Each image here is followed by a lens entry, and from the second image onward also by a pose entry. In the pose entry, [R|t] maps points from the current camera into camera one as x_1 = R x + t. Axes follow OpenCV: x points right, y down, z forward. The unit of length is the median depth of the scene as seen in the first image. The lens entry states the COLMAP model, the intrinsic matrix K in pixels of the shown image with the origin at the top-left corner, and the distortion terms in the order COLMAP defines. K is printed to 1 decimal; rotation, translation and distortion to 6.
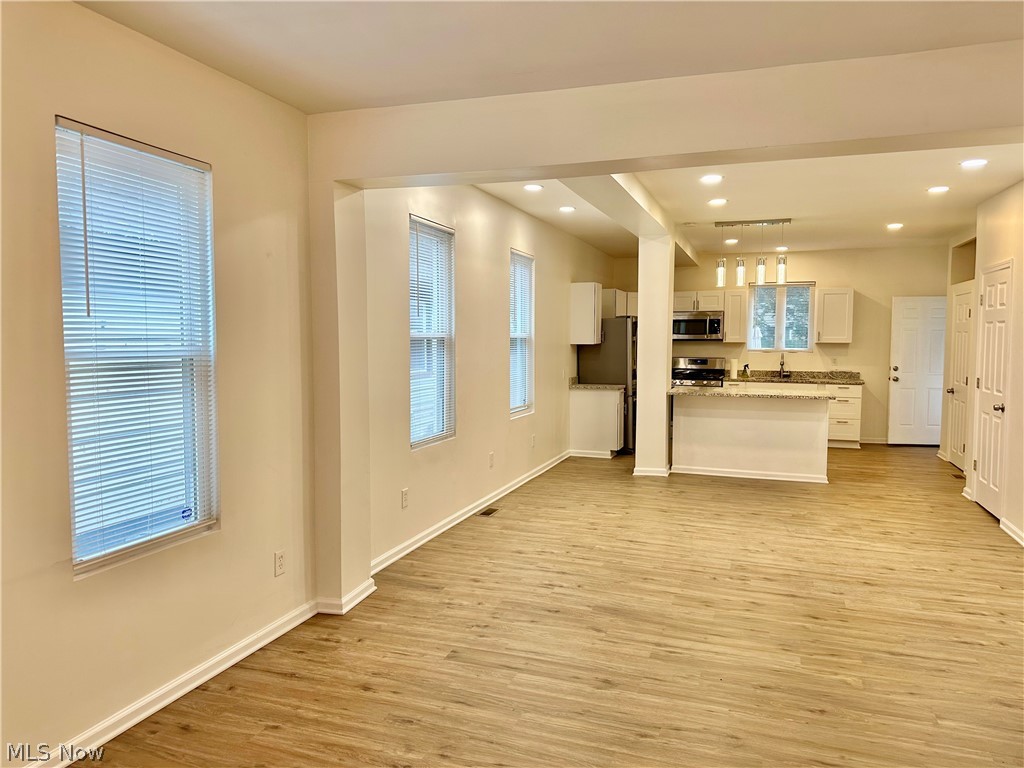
lens RADIAL K [[716.9, 0, 514.4], [0, 716.9, 387.5], [0, 0, 1]] dist [0.050822, -0.066269]
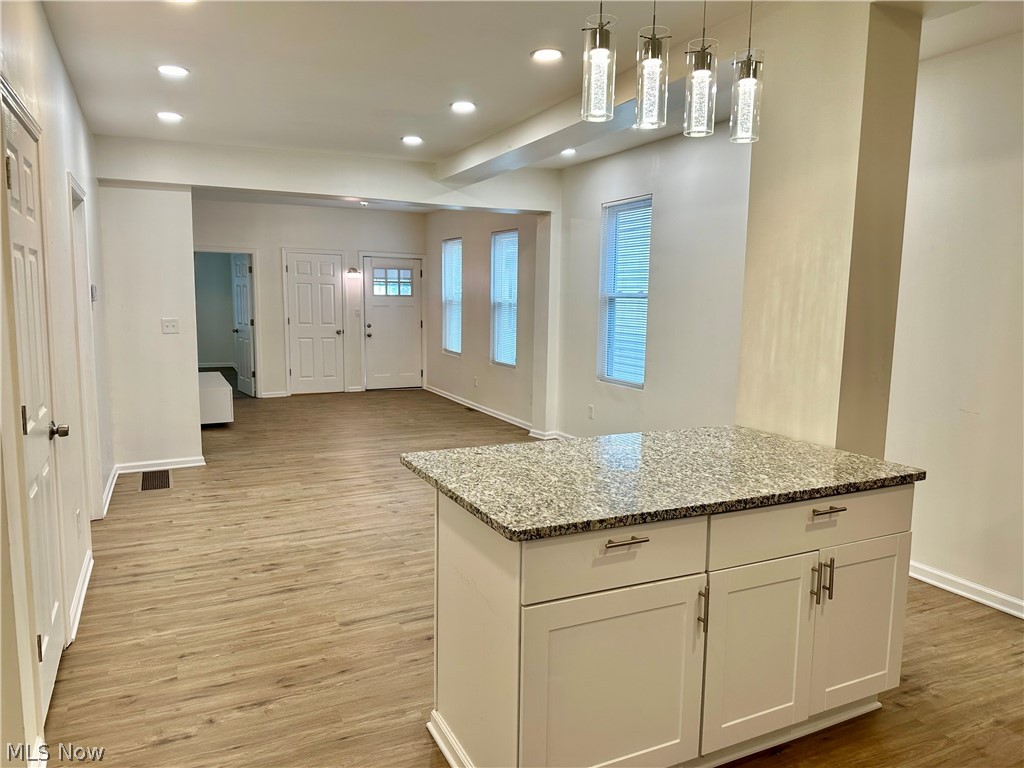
lens RADIAL K [[716.9, 0, 517.1], [0, 716.9, 386.0], [0, 0, 1]] dist [0.050822, -0.066269]
pose [[-0.698137, 0.078593, -0.711637, 0.977575], [-0.067222, 0.982371, 0.174439, -0.133470], [0.712801, 0.169620, -0.680546, 1.898837]]
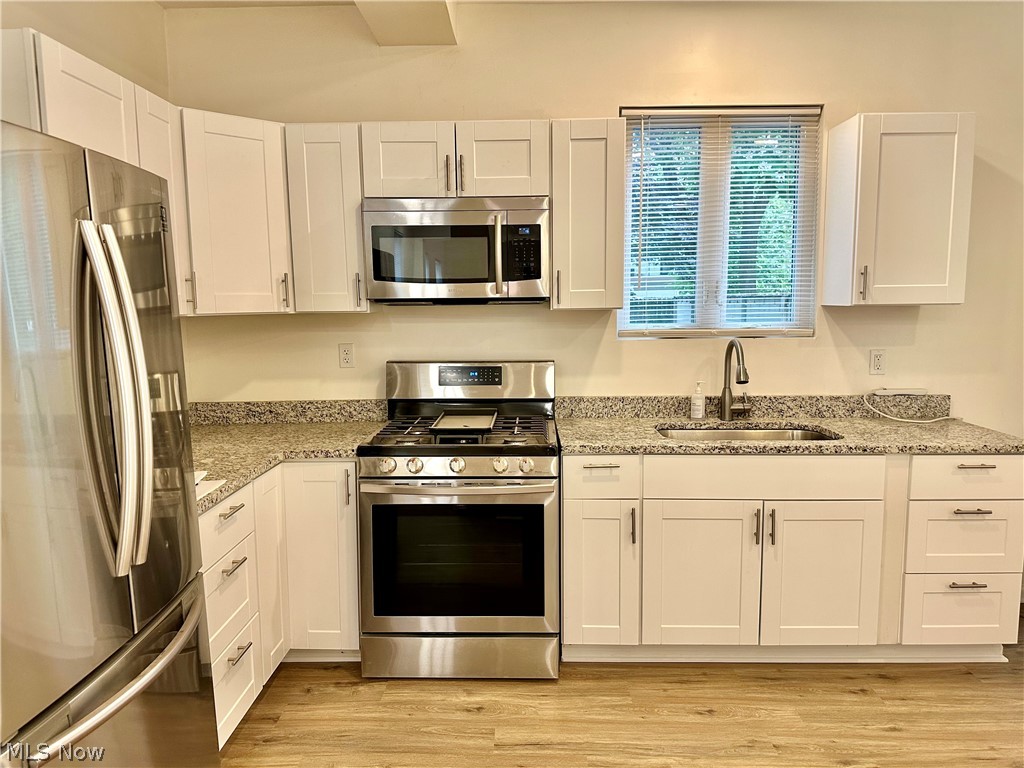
lens RADIAL K [[716.9, 0, 512.9], [0, 716.9, 383.4], [0, 0, 1]] dist [0.050822, -0.066269]
pose [[0.948183, -0.050174, 0.313737, 0.406156], [0.035692, 0.998023, 0.051738, -0.106494], [-0.315712, -0.037859, 0.948099, 1.610339]]
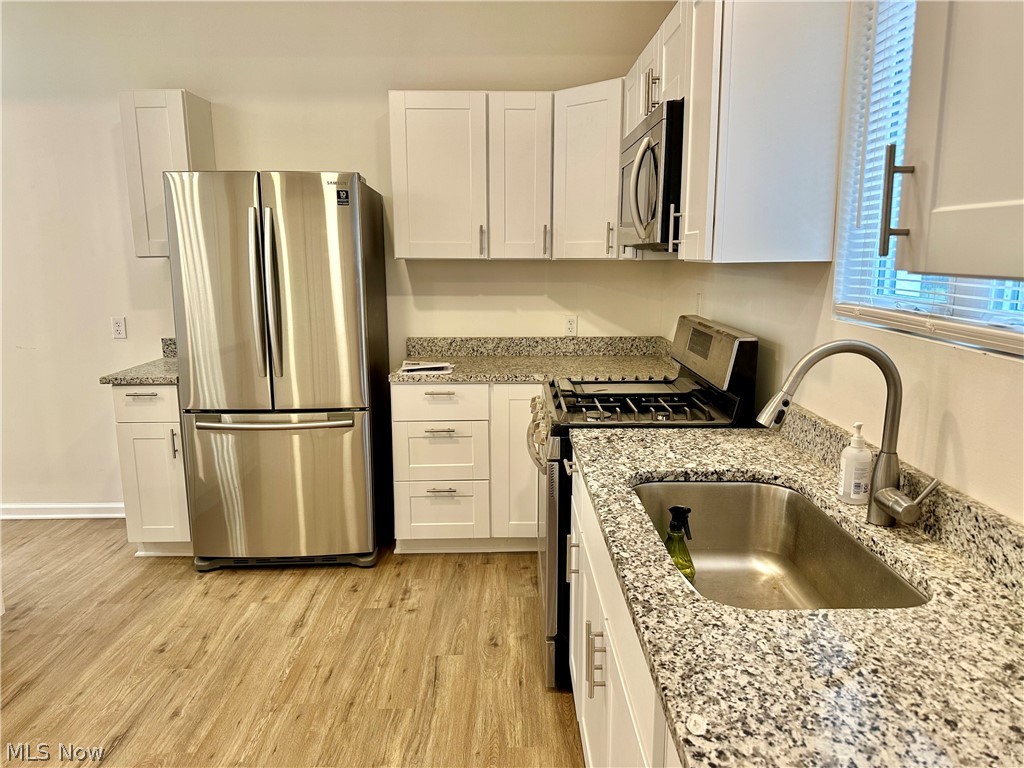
lens RADIAL K [[716.9, 0, 518.0], [0, 716.9, 388.8], [0, 0, 1]] dist [0.050822, -0.066269]
pose [[0.356206, 0.173681, -0.918124, 1.034064], [-0.067000, 0.984792, 0.160298, -0.124287], [0.932002, 0.004415, 0.362426, 1.938637]]
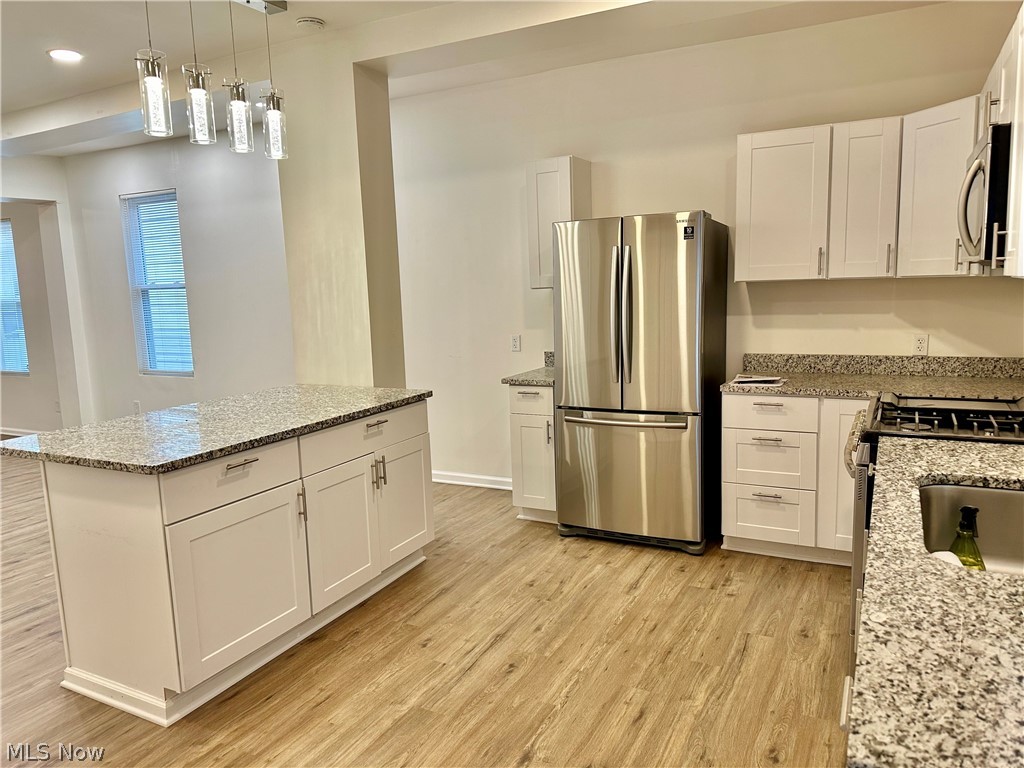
lens RADIAL K [[716.9, 0, 512.4], [0, 716.9, 386.1], [0, 0, 1]] dist [0.050822, -0.066269]
pose [[-0.136611, 0.145016, -0.979953, 1.147436], [-0.038780, 0.987686, 0.151566, -0.127059], [0.989865, 0.058708, -0.129305, 1.948918]]
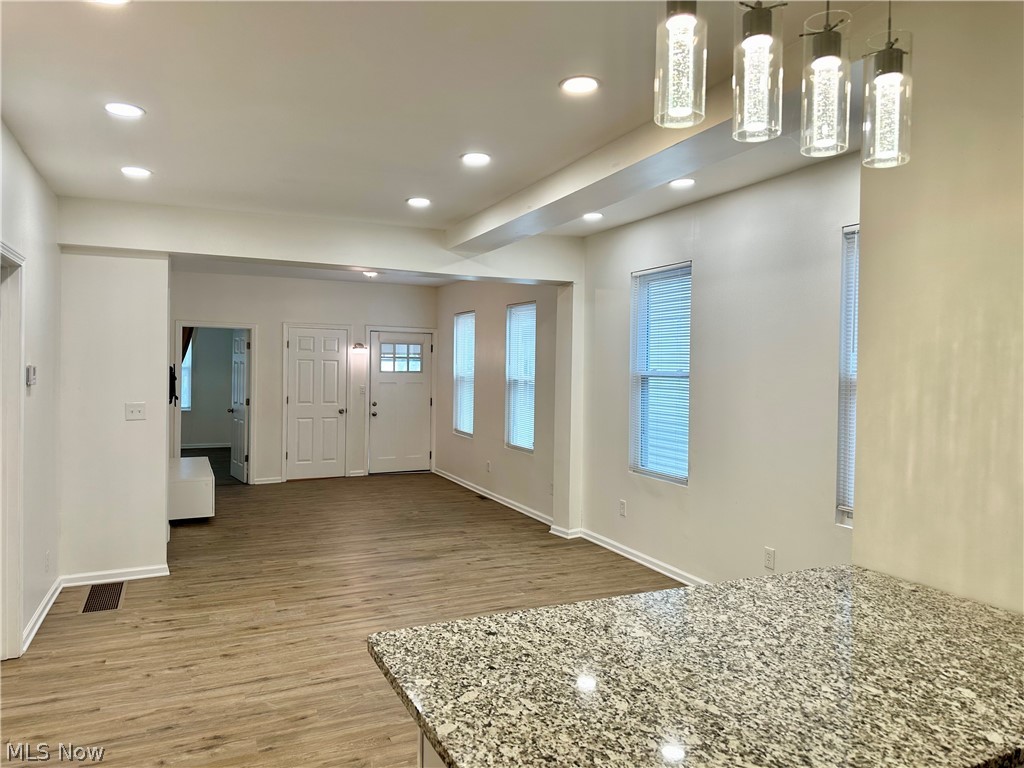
lens RADIAL K [[716.9, 0, 507.4], [0, 716.9, 366.4], [0, 0, 1]] dist [0.050822, -0.066269]
pose [[-0.720573, -0.013031, -0.693256, 0.852125], [-0.065362, 0.996648, 0.049203, -0.133379], [0.690291, 0.080767, -0.719009, 1.761223]]
